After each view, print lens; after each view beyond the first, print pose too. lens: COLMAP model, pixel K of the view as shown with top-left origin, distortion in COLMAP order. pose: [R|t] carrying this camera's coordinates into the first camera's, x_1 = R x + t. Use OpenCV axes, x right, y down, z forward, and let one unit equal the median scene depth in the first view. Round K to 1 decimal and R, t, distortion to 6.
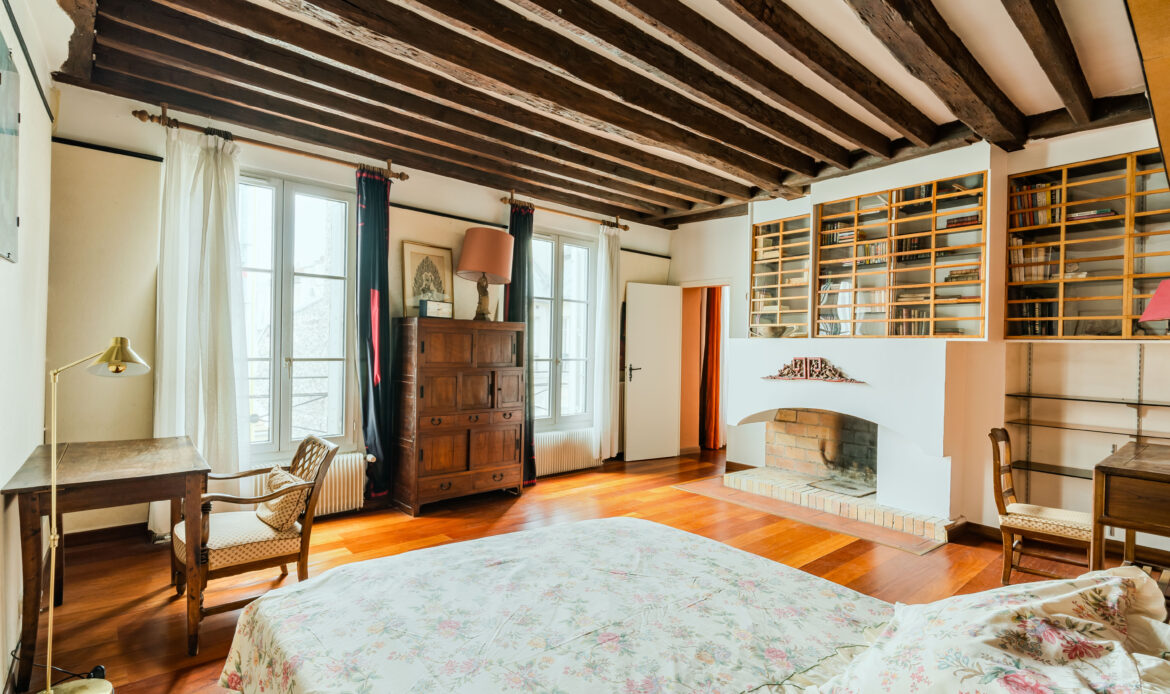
lens RADIAL K [[588.3, 0, 598.0], [0, 588.3, 352.6], [0, 0, 1]] dist [0.000652, -0.000837]
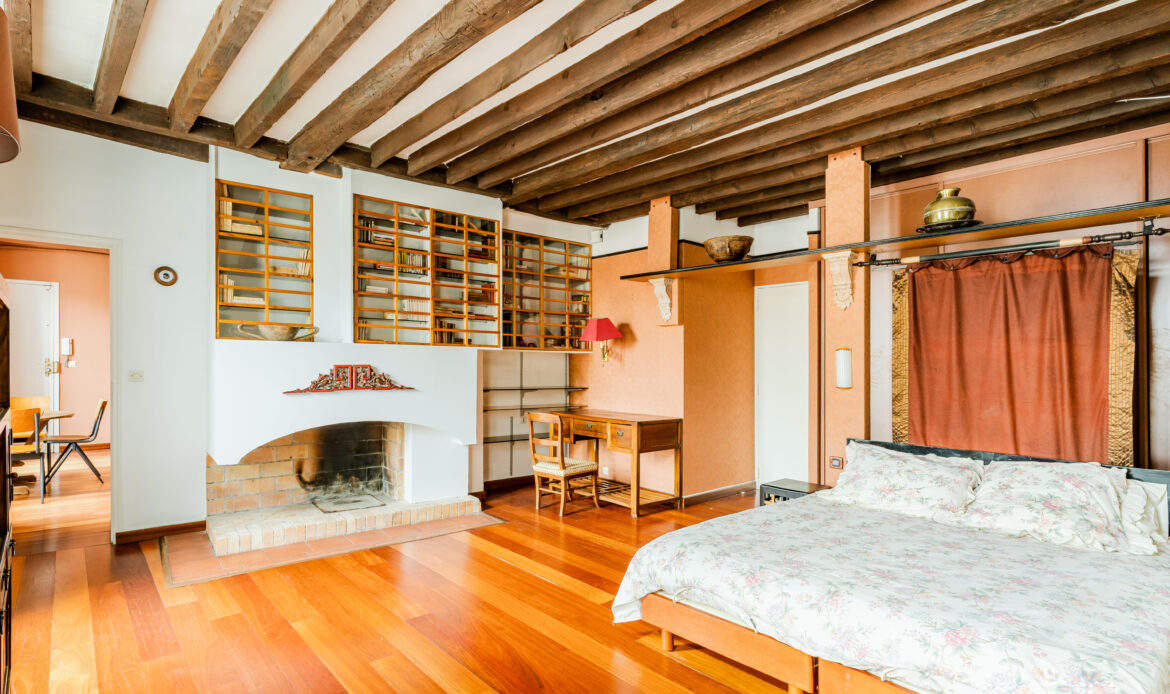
lens RADIAL K [[557.3, 0, 589.5], [0, 557.3, 363.5], [0, 0, 1]] dist [-0.000081, 0.000034]
pose [[-0.000604, -0.019069, 0.999818, -0.510848], [-0.002579, 0.999815, 0.019067, -0.011690], [-0.999996, -0.002567, -0.000653, 0.680020]]
